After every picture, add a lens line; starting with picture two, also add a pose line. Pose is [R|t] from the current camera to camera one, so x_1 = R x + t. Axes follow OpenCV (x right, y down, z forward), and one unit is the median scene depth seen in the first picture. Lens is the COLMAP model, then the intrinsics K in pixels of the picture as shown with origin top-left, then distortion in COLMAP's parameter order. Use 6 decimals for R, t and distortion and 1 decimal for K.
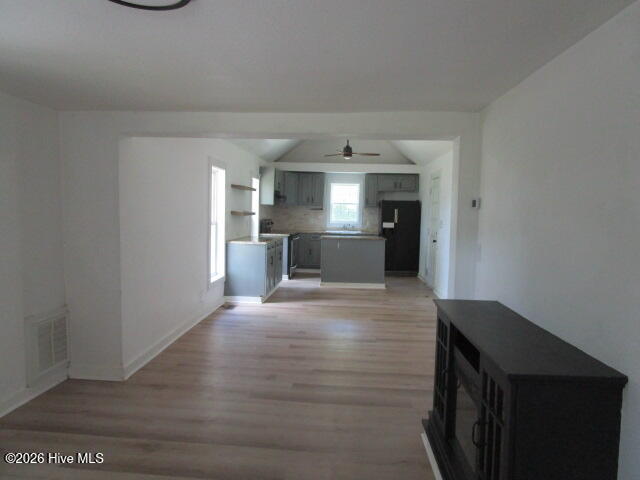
lens RADIAL K [[460.1, 0, 320.0], [0, 460.1, 240.0], [0, 0, 1]] dist [-0.015952, 0.004316]
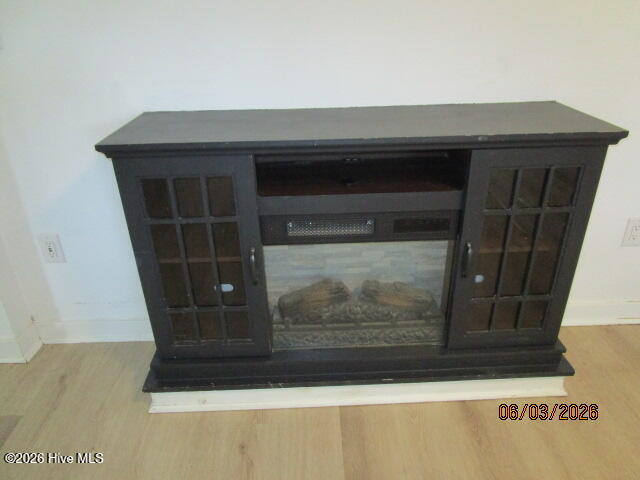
lens RADIAL K [[460.1, 0, 320.0], [0, 460.1, 240.0], [0, 0, 1]] dist [-0.015952, 0.004316]
pose [[-0.095855, -0.470130, 0.877377, -0.045354], [0.074683, 0.875554, 0.477313, 0.007836], [-0.992590, 0.111278, -0.048815, 0.246536]]
